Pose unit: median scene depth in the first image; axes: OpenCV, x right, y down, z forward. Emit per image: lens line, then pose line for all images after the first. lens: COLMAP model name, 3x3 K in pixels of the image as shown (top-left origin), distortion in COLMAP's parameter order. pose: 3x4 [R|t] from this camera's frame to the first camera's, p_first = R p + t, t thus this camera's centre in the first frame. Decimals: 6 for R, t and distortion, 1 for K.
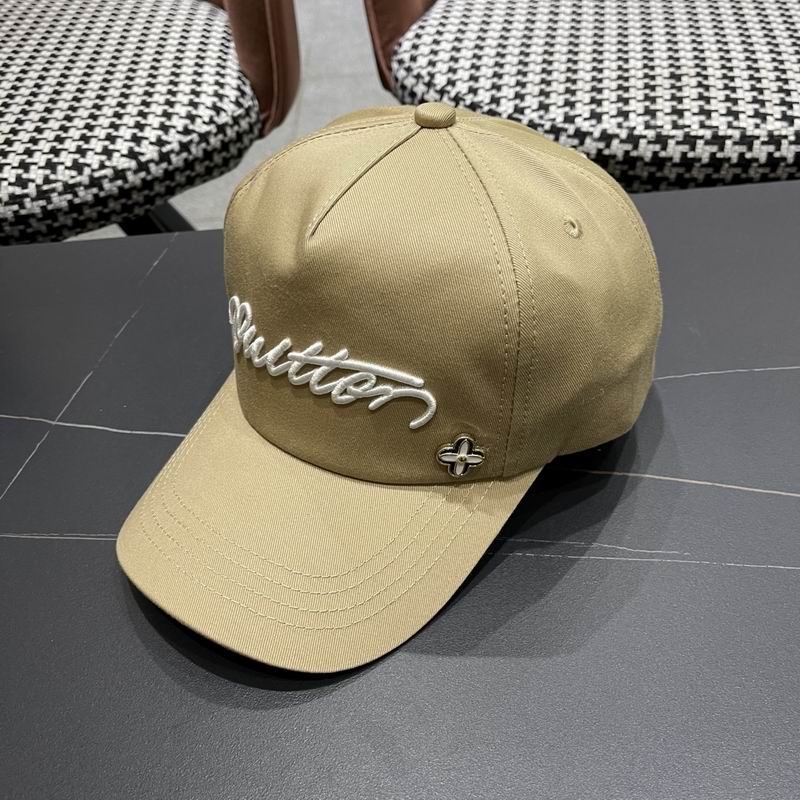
lens RADIAL K [[838.1, 0, 396.6], [0, 838.1, 407.4], [0, 0, 1]] dist [0.015784, 0.000000]
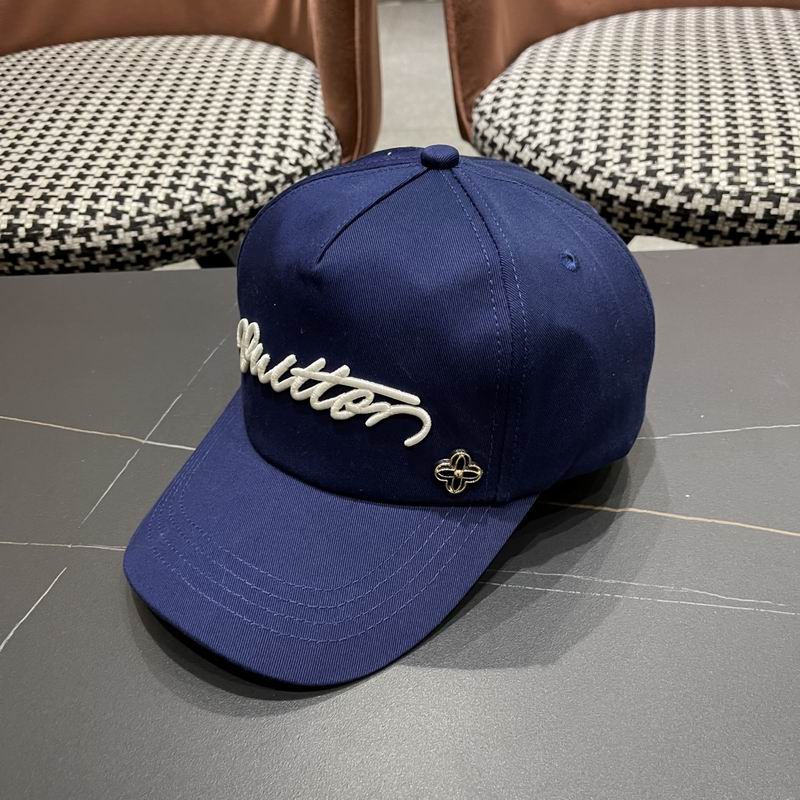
lens RADIAL K [[838.1, 0, 395.8], [0, 838.1, 411.2], [0, 0, 1]] dist [0.015784, 0.000000]
pose [[0.997541, 0.050676, -0.048421, -0.036131], [-0.053338, 0.997041, -0.055353, 0.014795], [0.045473, 0.057799, 0.997292, -0.006483]]
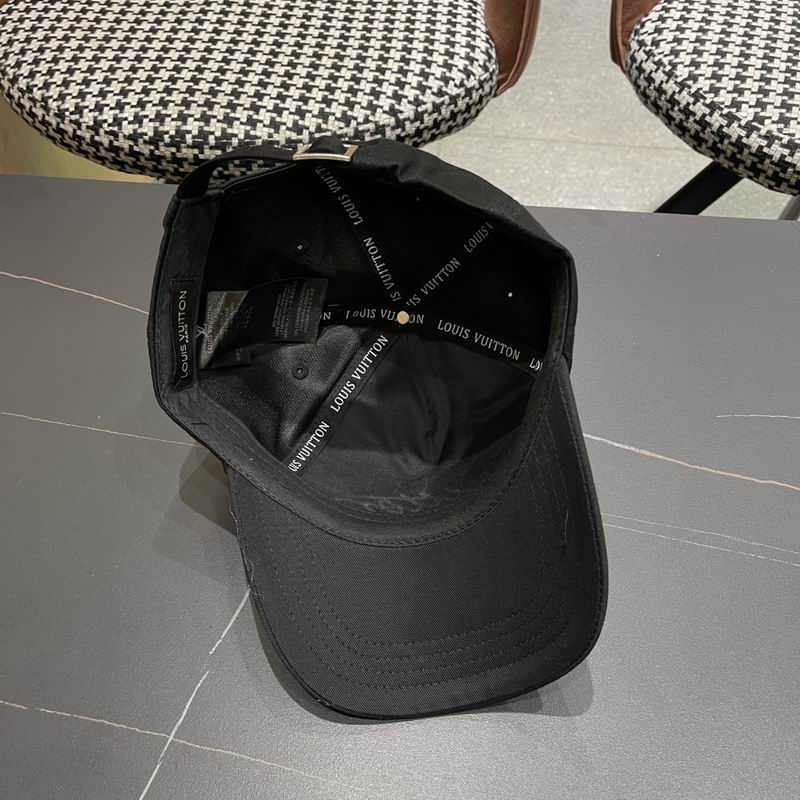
lens RADIAL K [[838.1, 0, 401.6], [0, 838.1, 406.6], [0, 0, 1]] dist [0.015784, 0.000000]
pose [[0.986135, 0.156132, -0.056227, -0.180831], [-0.147551, 0.980006, 0.133479, -0.071361], [0.075943, -0.123332, 0.989455, -0.132454]]
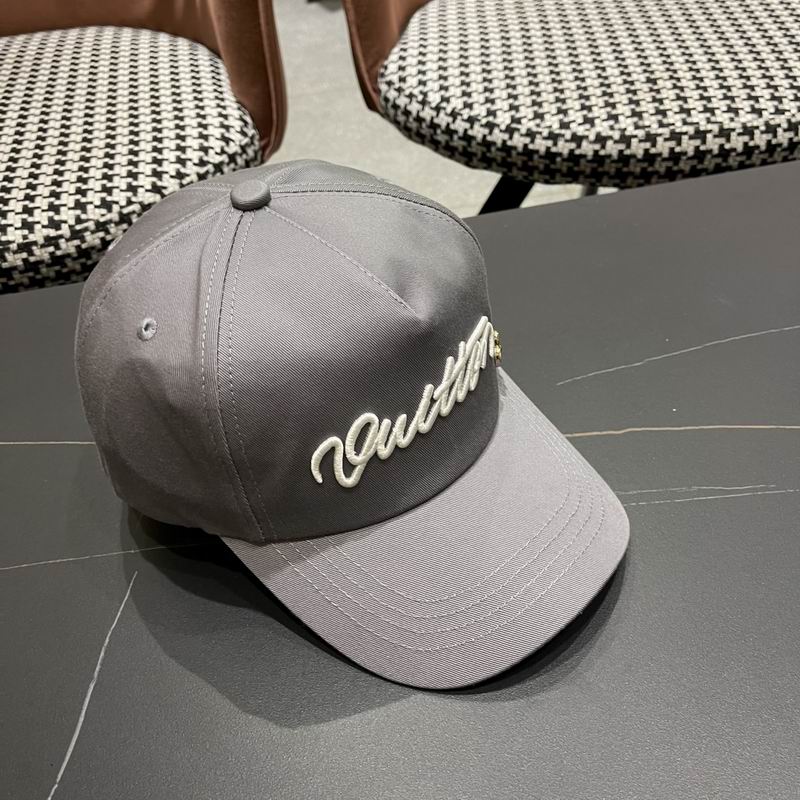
lens RADIAL K [[838.1, 0, 410.8], [0, 838.1, 412.9], [0, 0, 1]] dist [0.015784, 0.000000]
pose [[0.988198, -0.107597, 0.109033, -0.146125], [0.108715, 0.994063, -0.004346, 0.012644], [-0.107918, 0.016148, 0.994029, -0.060152]]
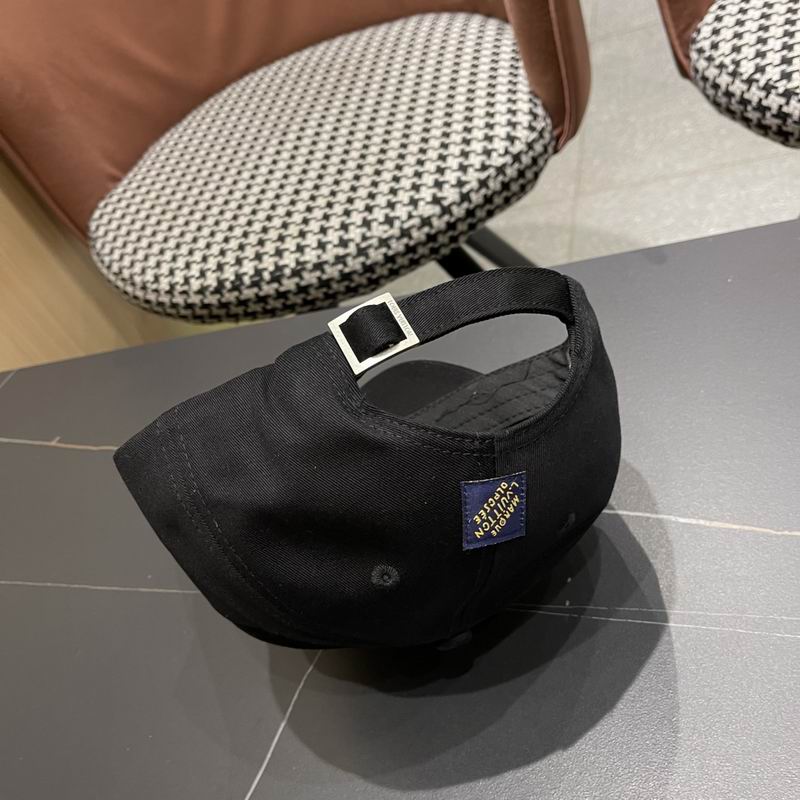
lens RADIAL K [[838.1, 0, 410.4], [0, 838.1, 415.6], [0, 0, 1]] dist [0.015784, 0.000000]
pose [[0.939706, -0.048136, -0.338580, -0.000368], [0.070723, 0.995996, 0.054686, -0.091306], [0.334592, -0.075334, 0.939347, -0.022137]]
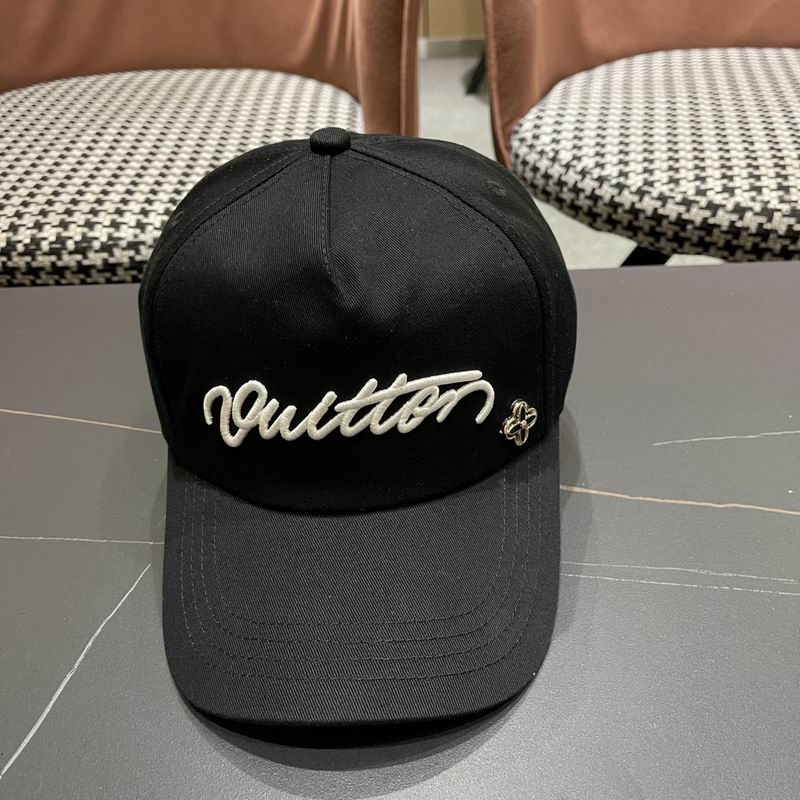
lens RADIAL K [[838.1, 0, 401.6], [0, 838.1, 401.5], [0, 0, 1]] dist [0.015784, 0.000000]
pose [[0.998335, 0.051720, -0.025539, -0.114124], [-0.054639, 0.989830, -0.131340, 0.061075], [0.018487, 0.132517, 0.991008, 0.010673]]
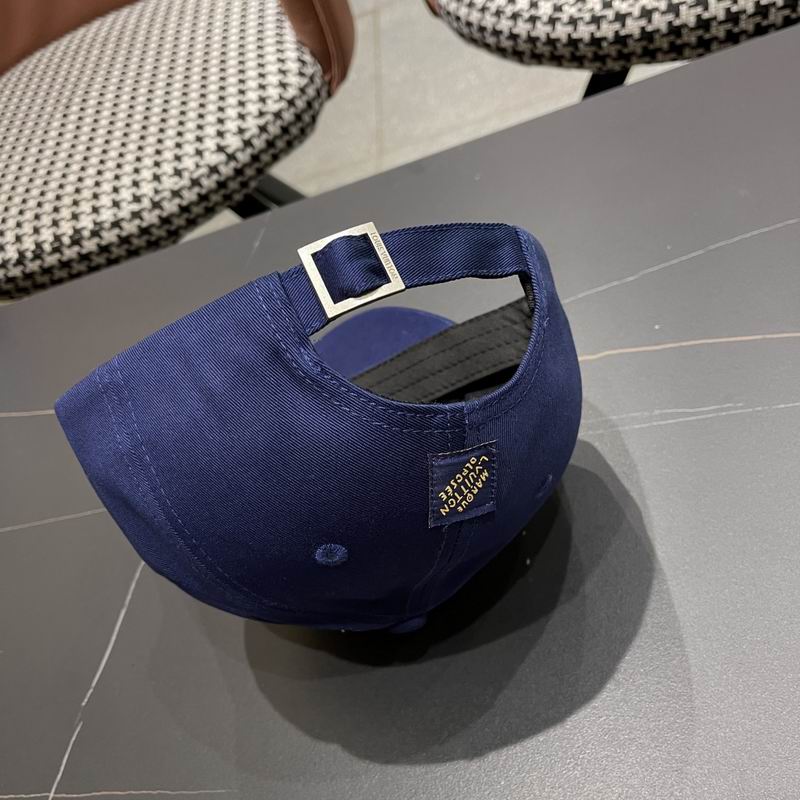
lens RADIAL K [[838.1, 0, 399.0], [0, 838.1, 417.7], [0, 0, 1]] dist [0.015784, 0.000000]
pose [[0.960802, -0.189542, -0.202319, 0.072338], [0.210591, 0.973609, 0.087963, -0.001143], [0.180307, -0.127122, 0.975361, -0.091963]]
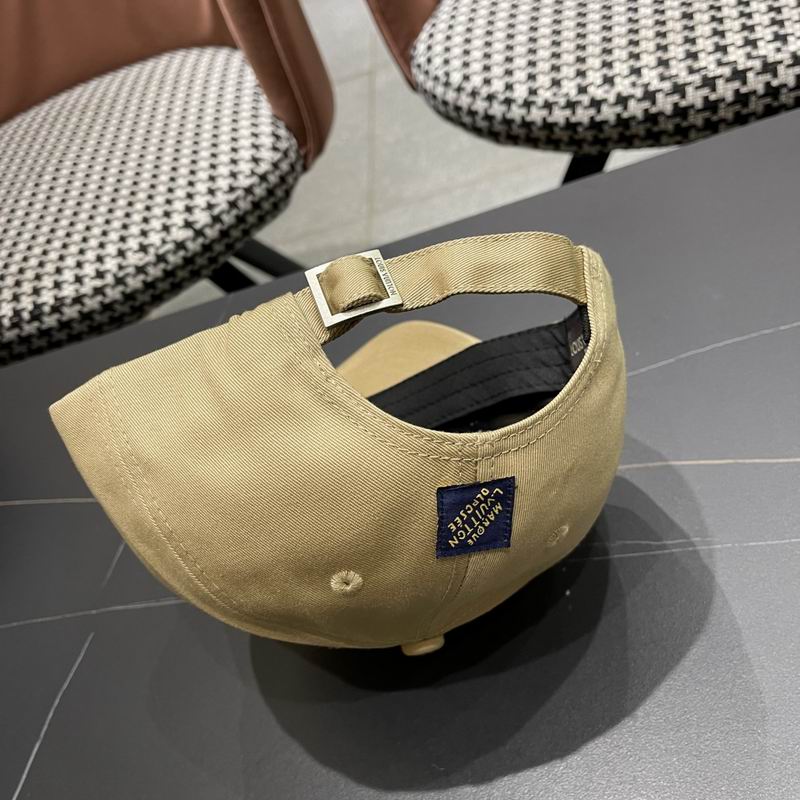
lens RADIAL K [[838.1, 0, 395.1], [0, 838.1, 413.2], [0, 0, 1]] dist [0.015784, 0.000000]
pose [[0.962479, -0.184955, -0.198561, 0.114353], [0.195214, 0.980198, 0.033223, -0.045362], [0.188485, -0.070738, 0.979525, -0.031318]]
